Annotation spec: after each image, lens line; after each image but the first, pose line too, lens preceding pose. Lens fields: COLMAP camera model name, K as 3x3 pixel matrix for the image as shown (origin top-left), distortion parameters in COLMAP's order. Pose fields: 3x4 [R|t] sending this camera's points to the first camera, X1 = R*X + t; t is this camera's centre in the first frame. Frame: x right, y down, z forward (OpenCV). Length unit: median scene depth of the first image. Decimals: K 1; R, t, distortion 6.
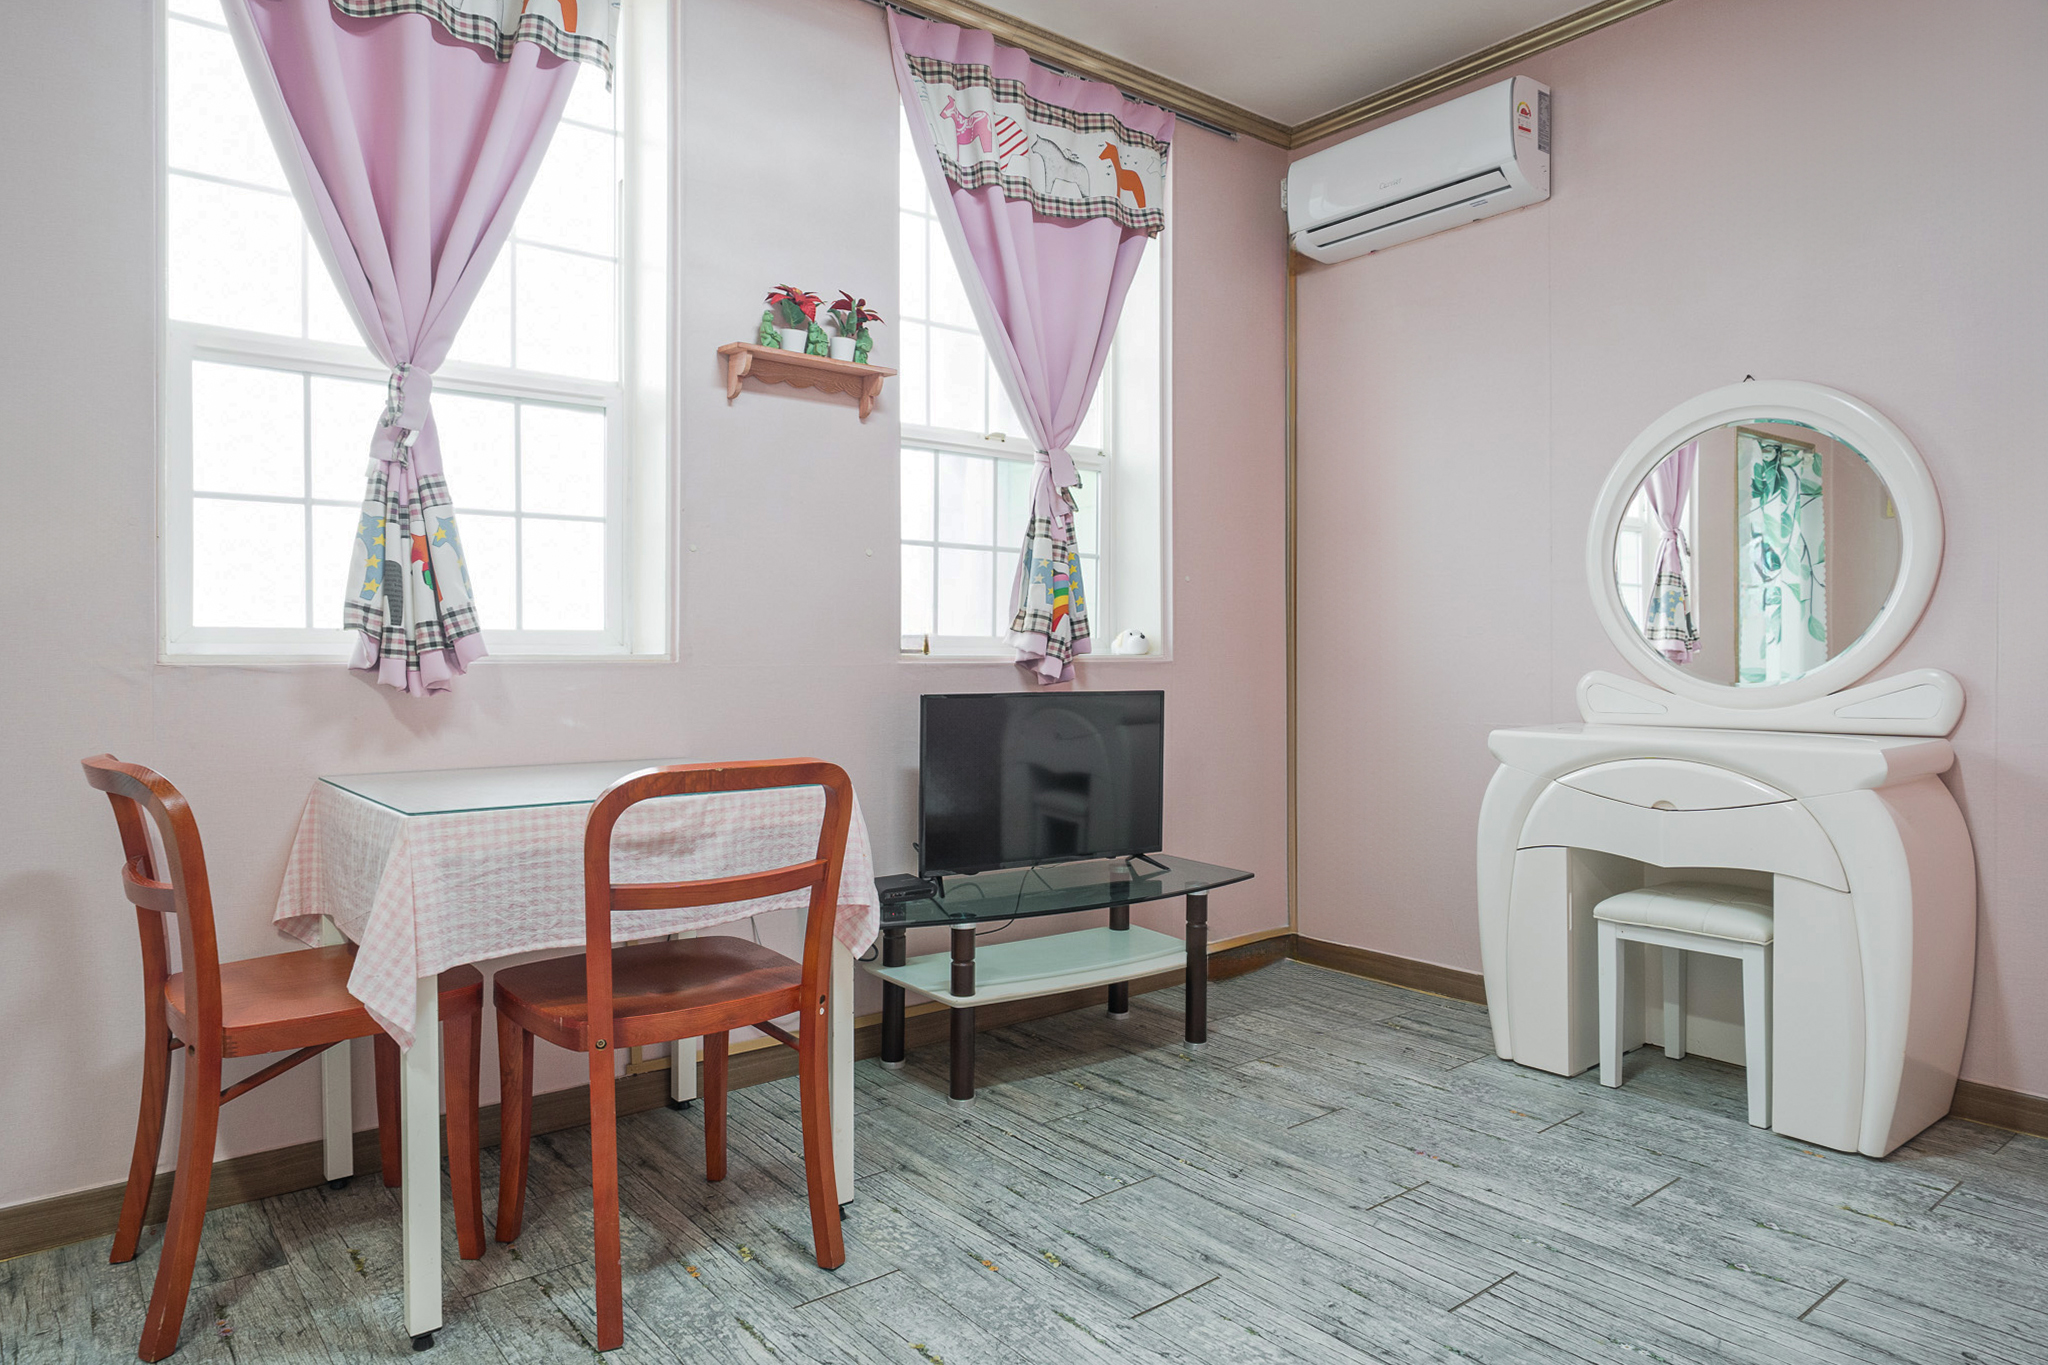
lens RADIAL K [[1264.9, 0, 1023.2], [0, 1264.9, 671.0], [0, 0, 1]] dist [-0.003304, 0.002566]
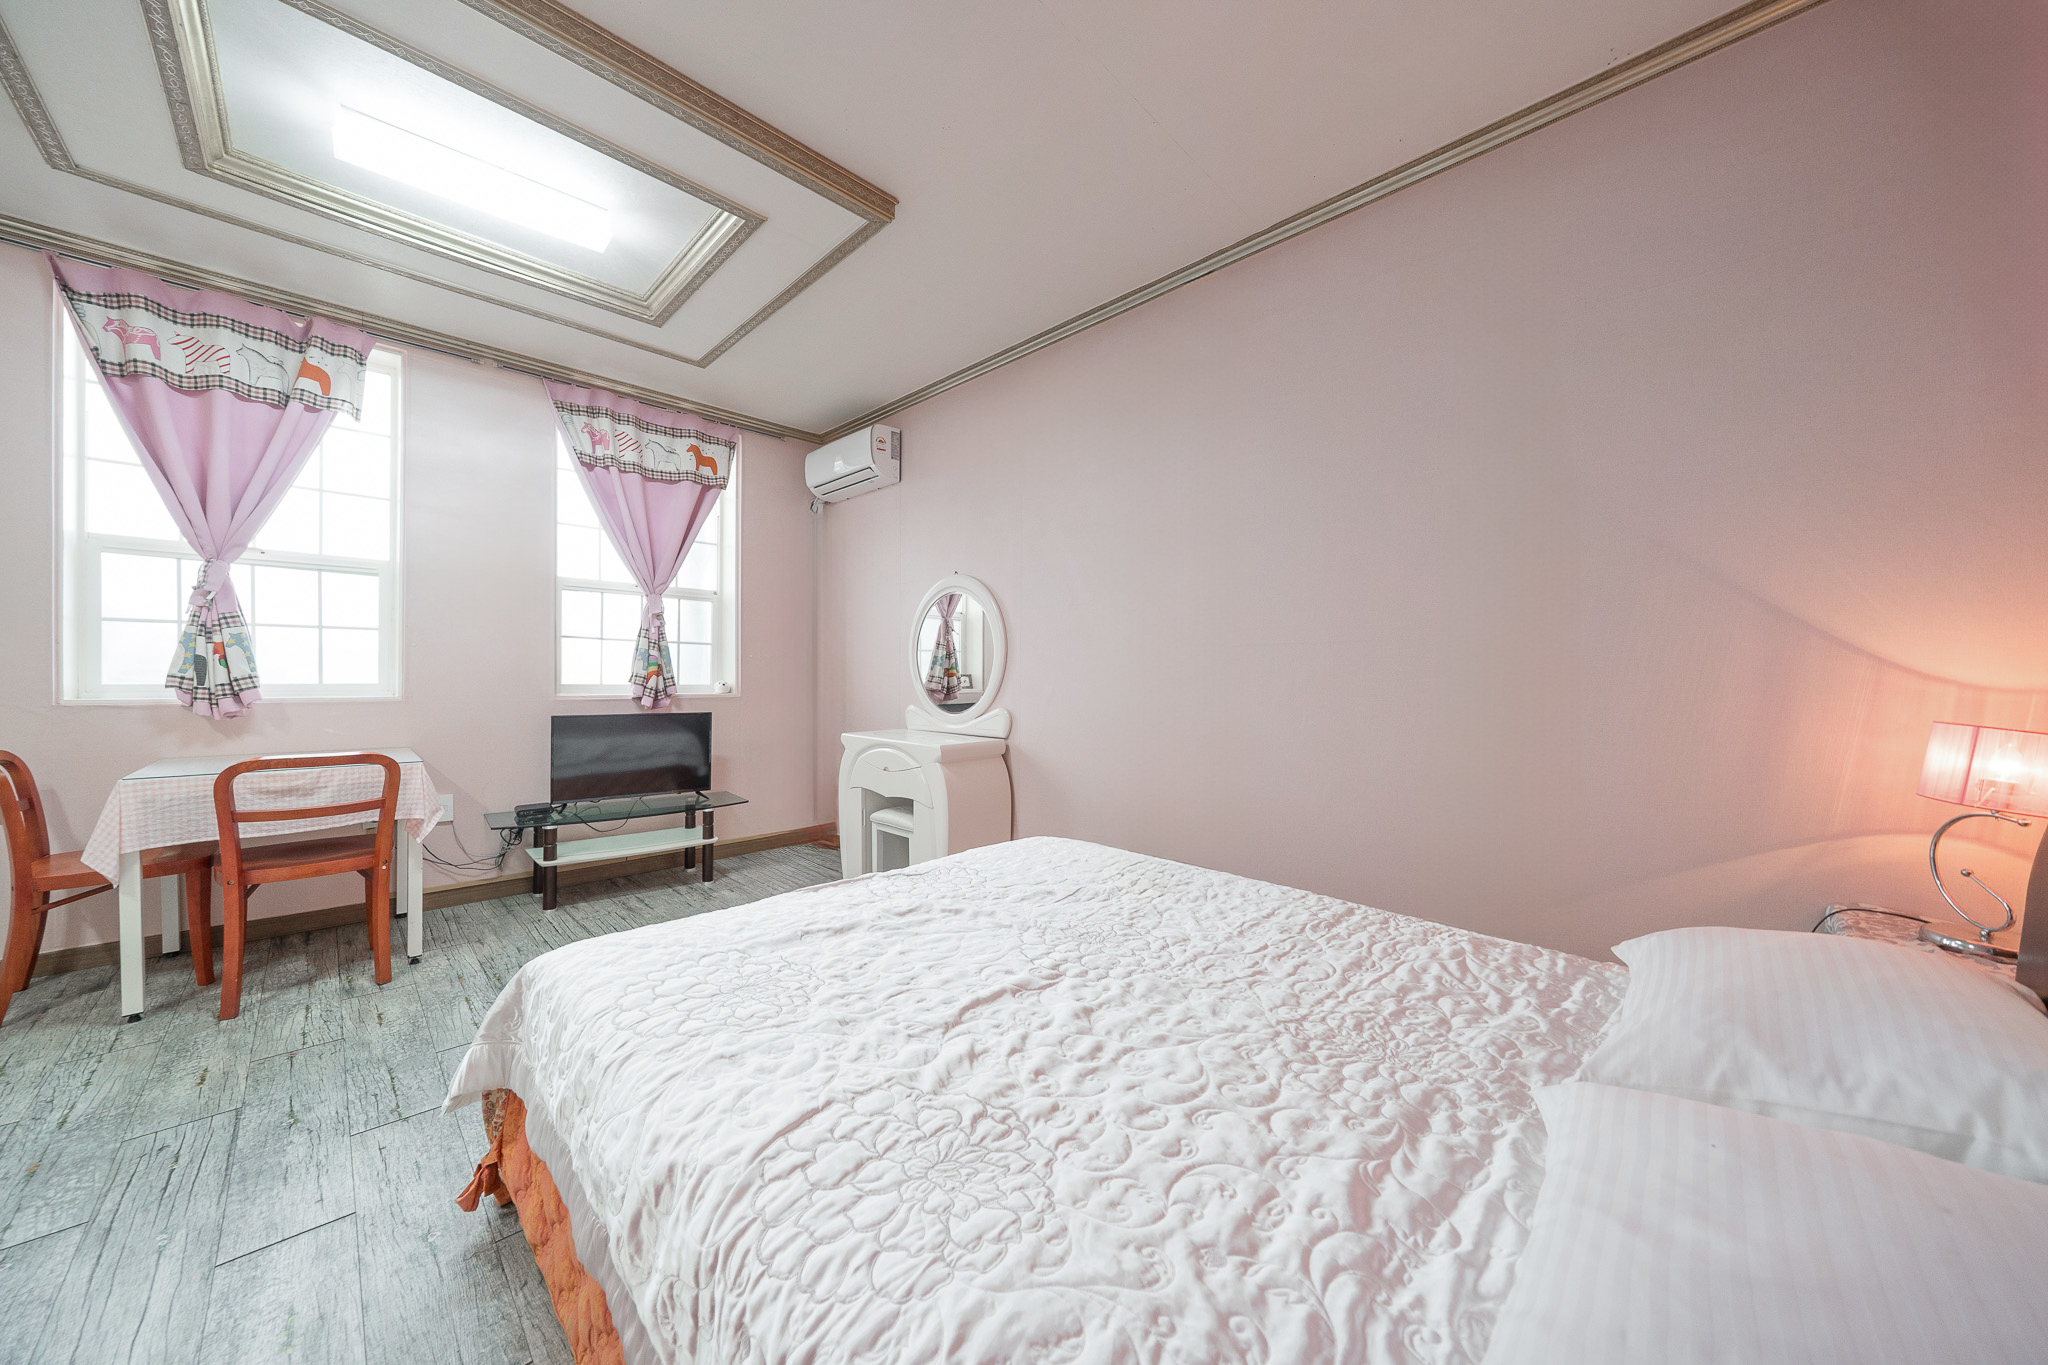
lens RADIAL K [[710.3, 0, 1026.2], [0, 710.3, 689.1], [0, 0, 1]] dist [-0.003101, -0.000564]
pose [[0.993382, 0.009308, 0.114477, 0.603549], [-0.010152, 0.999925, 0.006792, -0.044096], [-0.114405, -0.007909, 0.993403, -0.257313]]
